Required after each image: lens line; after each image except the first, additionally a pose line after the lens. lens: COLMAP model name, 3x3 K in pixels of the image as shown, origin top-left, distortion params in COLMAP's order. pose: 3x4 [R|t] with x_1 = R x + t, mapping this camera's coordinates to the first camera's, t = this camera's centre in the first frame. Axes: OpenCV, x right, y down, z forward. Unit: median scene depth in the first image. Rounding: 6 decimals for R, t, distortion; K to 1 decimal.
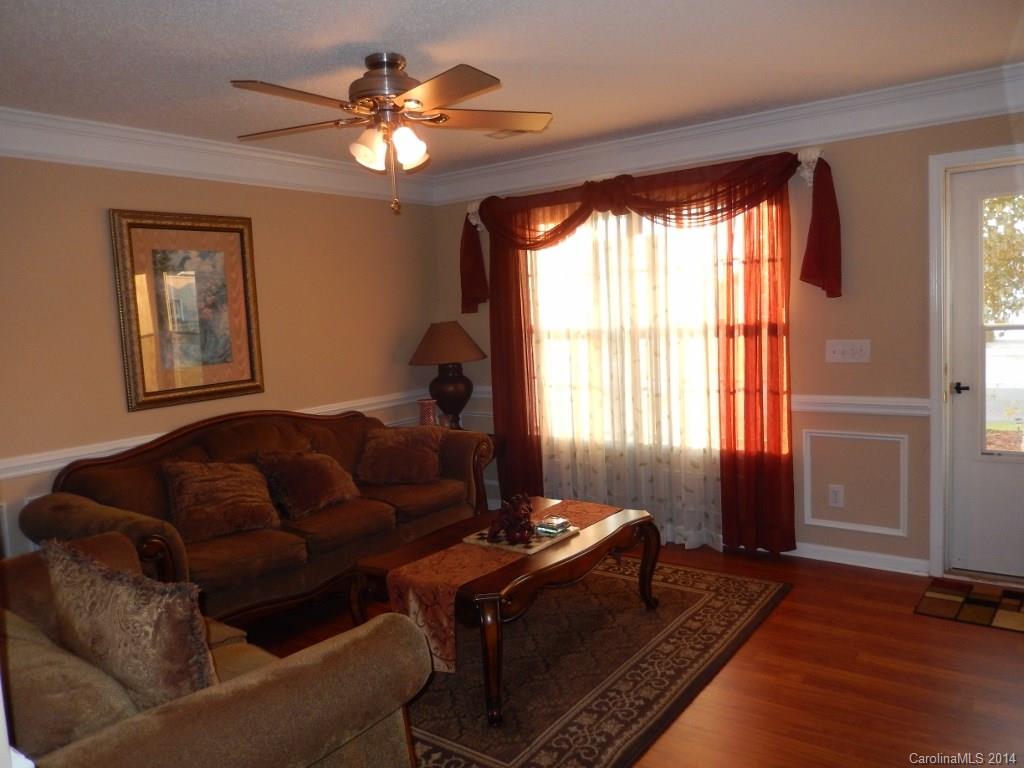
lens RADIAL K [[757.3, 0, 509.3], [0, 757.3, 382.9], [0, 0, 1]] dist [-0.009980, -0.006890]
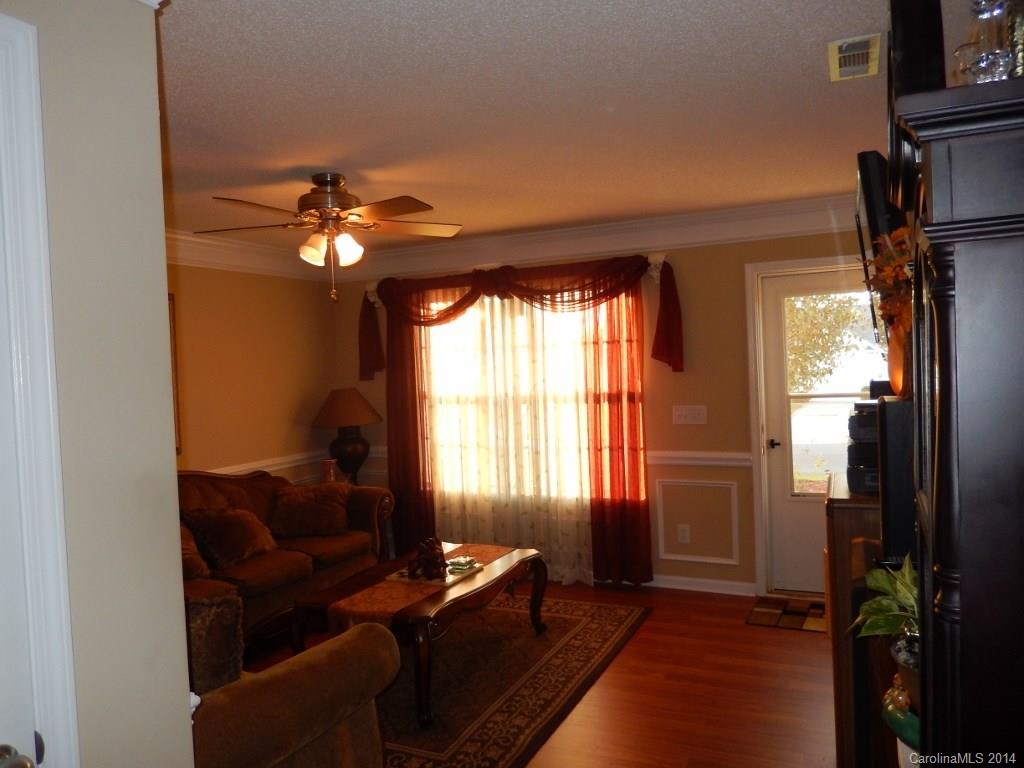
lens RADIAL K [[757.3, 0, 509.3], [0, 757.3, 382.9], [0, 0, 1]] dist [-0.009980, -0.006890]
pose [[0.981620, 0.005887, 0.190753, -0.079753], [0.009217, 0.996895, -0.078199, -0.000159], [-0.190621, 0.078520, 0.978518, -0.163827]]
